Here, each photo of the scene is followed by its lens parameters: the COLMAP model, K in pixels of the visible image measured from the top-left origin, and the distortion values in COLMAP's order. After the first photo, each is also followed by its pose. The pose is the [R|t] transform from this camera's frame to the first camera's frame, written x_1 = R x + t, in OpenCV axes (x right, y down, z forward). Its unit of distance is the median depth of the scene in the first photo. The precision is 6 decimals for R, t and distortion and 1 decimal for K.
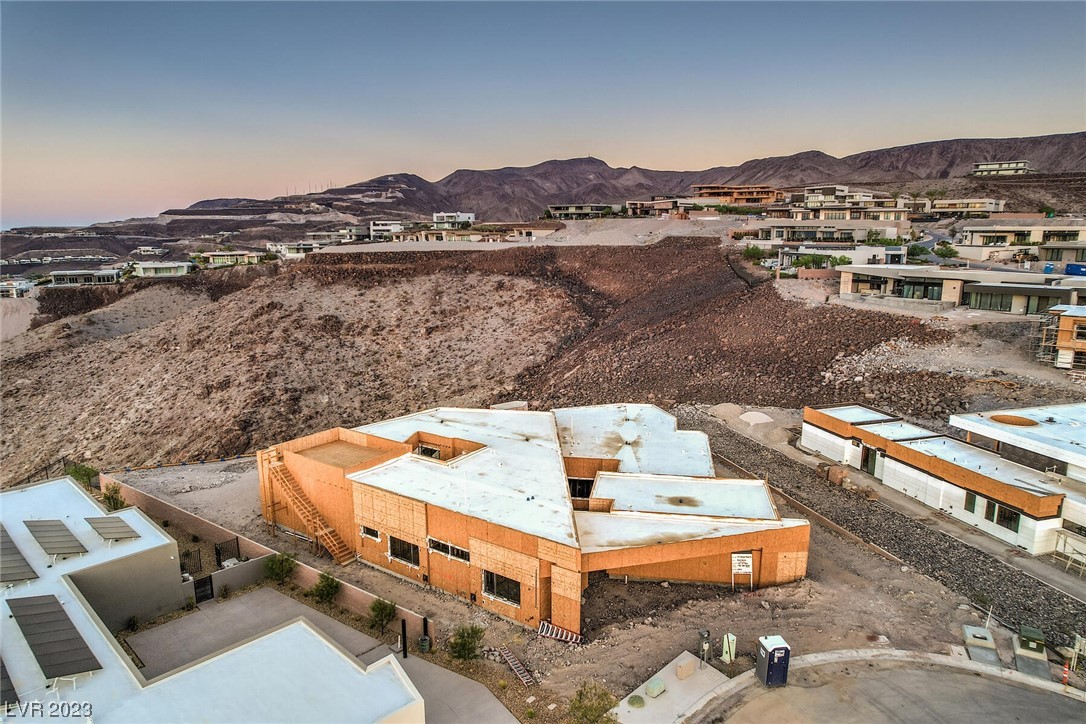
lens RADIAL K [[695.9, 0, 546.7], [0, 695.9, 370.7], [0, 0, 1]] dist [-0.073332, 0.066106]
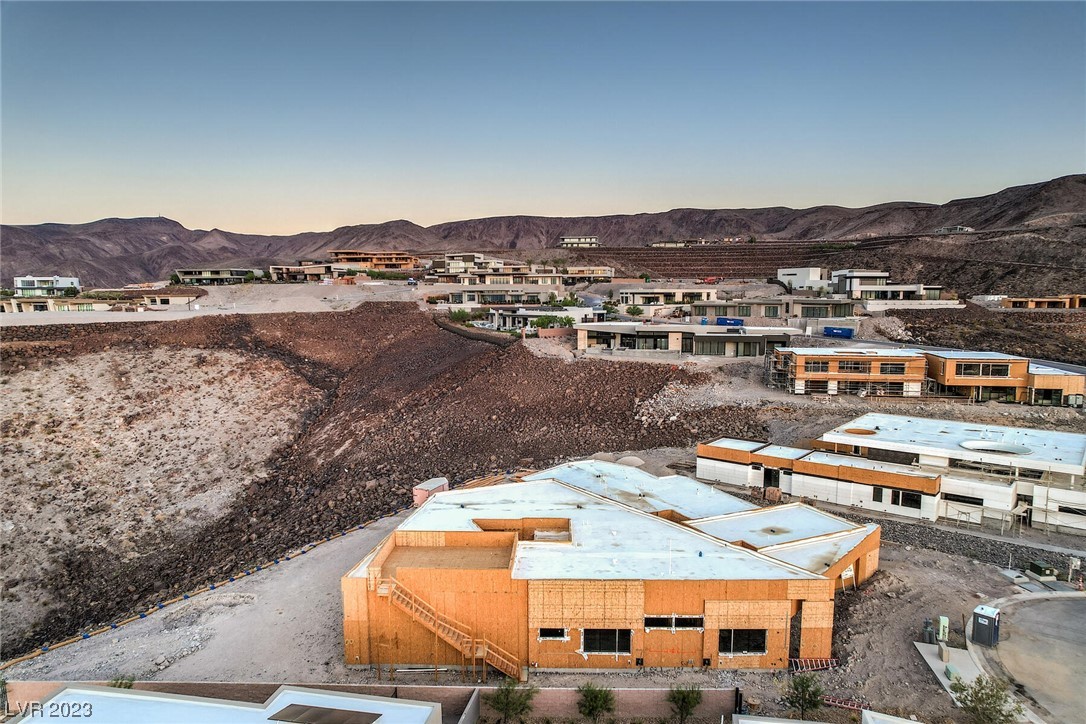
lens RADIAL K [[695.9, 0, 548.2], [0, 695.9, 364.7], [0, 0, 1]] dist [-0.073332, 0.066106]
pose [[0.836244, -0.059833, 0.545083, -0.194572], [0.113761, 0.991333, -0.065711, -0.013605], [-0.536427, 0.116960, 0.835803, 0.059898]]
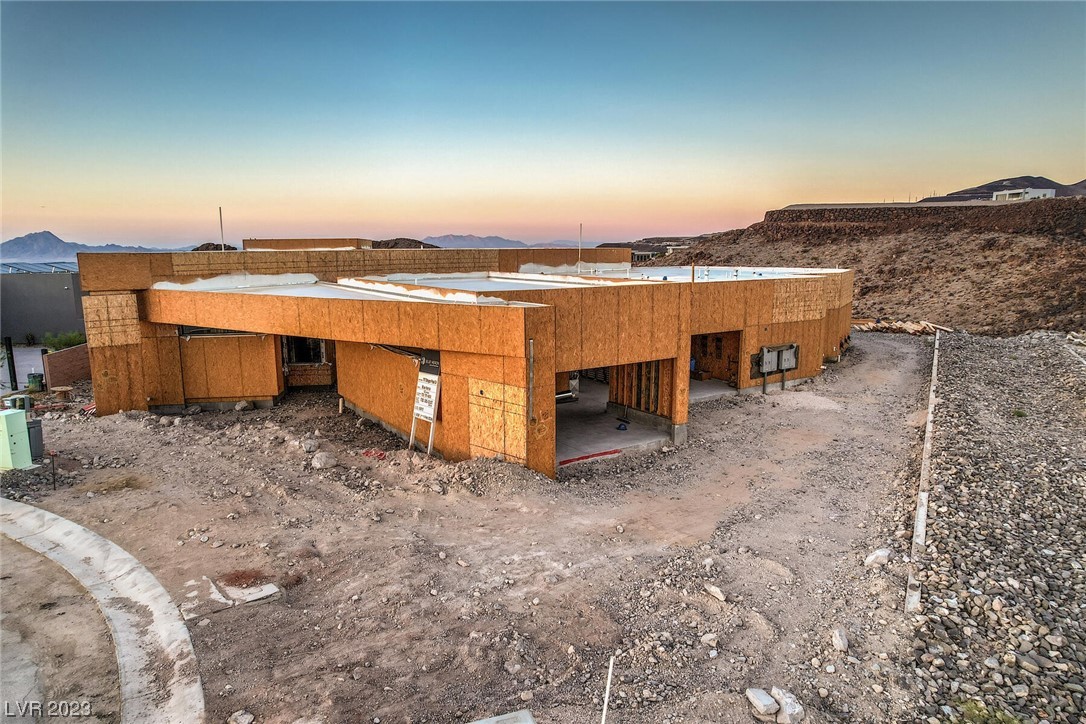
lens RADIAL K [[695.9, 0, 547.4], [0, 695.9, 369.3], [0, 0, 1]] dist [-0.073332, 0.066106]
pose [[0.692235, 0.126298, -0.710535, 0.158884], [-0.144143, 0.988925, 0.035351, 0.059187], [0.707130, 0.077948, 0.702774, 0.187097]]
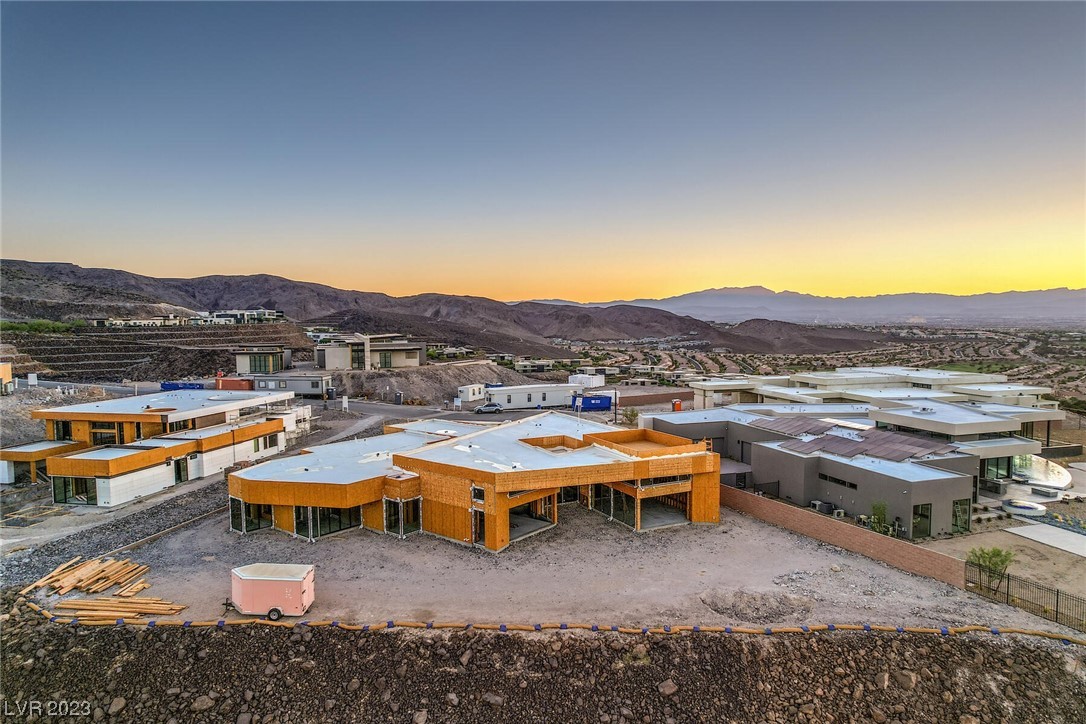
lens RADIAL K [[695.9, 0, 549.5], [0, 695.9, 362.1], [0, 0, 1]] dist [-0.073332, 0.066106]
pose [[-0.876493, -0.023586, 0.480836, -0.208791], [0.105334, 0.965202, 0.239353, -0.086956], [-0.469749, 0.260439, -0.843509, 0.593939]]
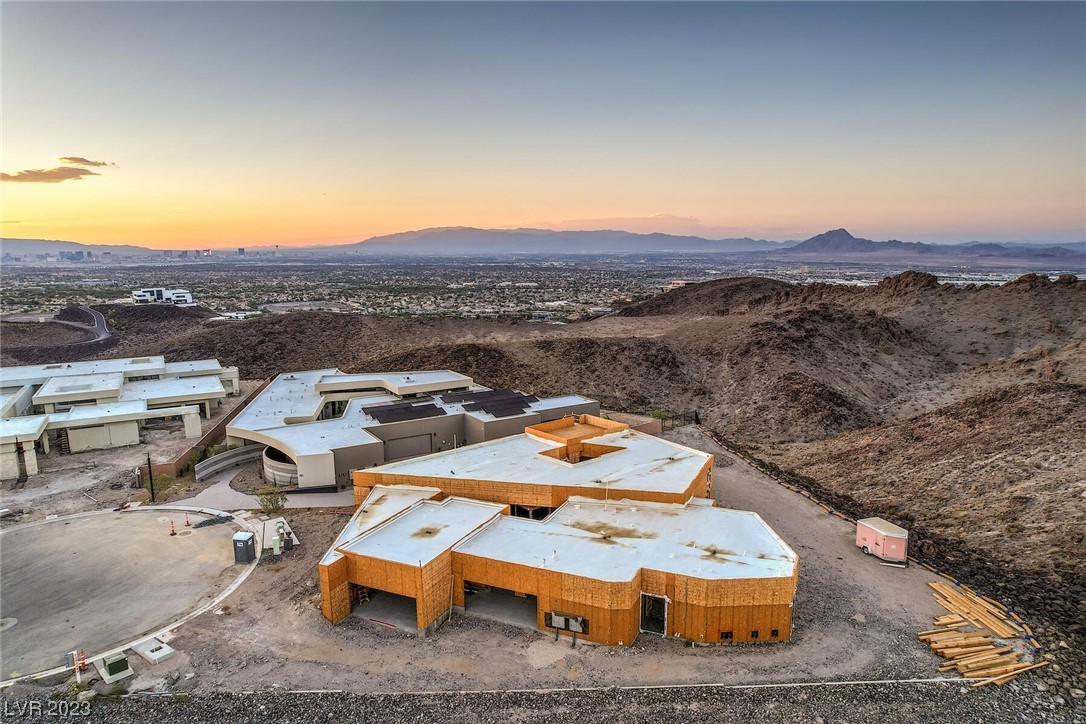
lens RADIAL K [[695.9, 0, 546.6], [0, 695.9, 377.2], [0, 0, 1]] dist [-0.073332, 0.066106]
pose [[-0.251341, 0.182658, -0.950507, 0.307324], [-0.186720, 0.954435, 0.232786, -0.089415], [0.949718, 0.235987, -0.205782, 0.364602]]
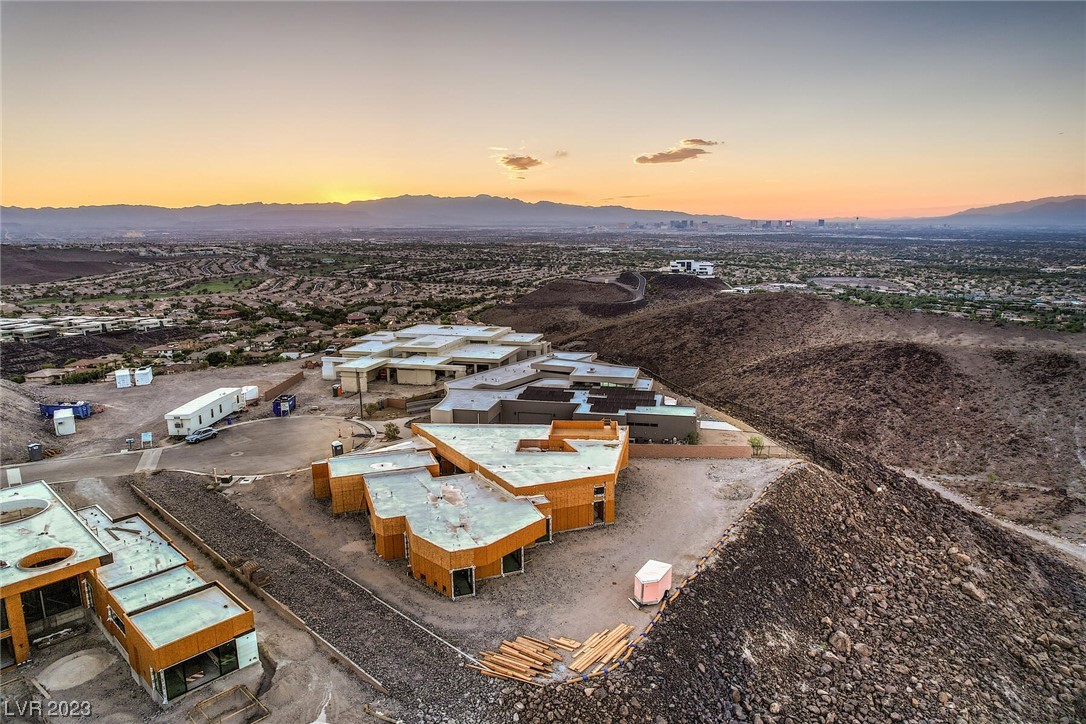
lens RADIAL K [[695.9, 0, 552.3], [0, 695.9, 366.3], [0, 0, 1]] dist [-0.073332, 0.066106]
pose [[-0.860198, 0.112302, -0.497441, 0.179811], [-0.093338, 0.924301, 0.370075, -0.196181], [0.501345, 0.364768, -0.784600, 0.674972]]
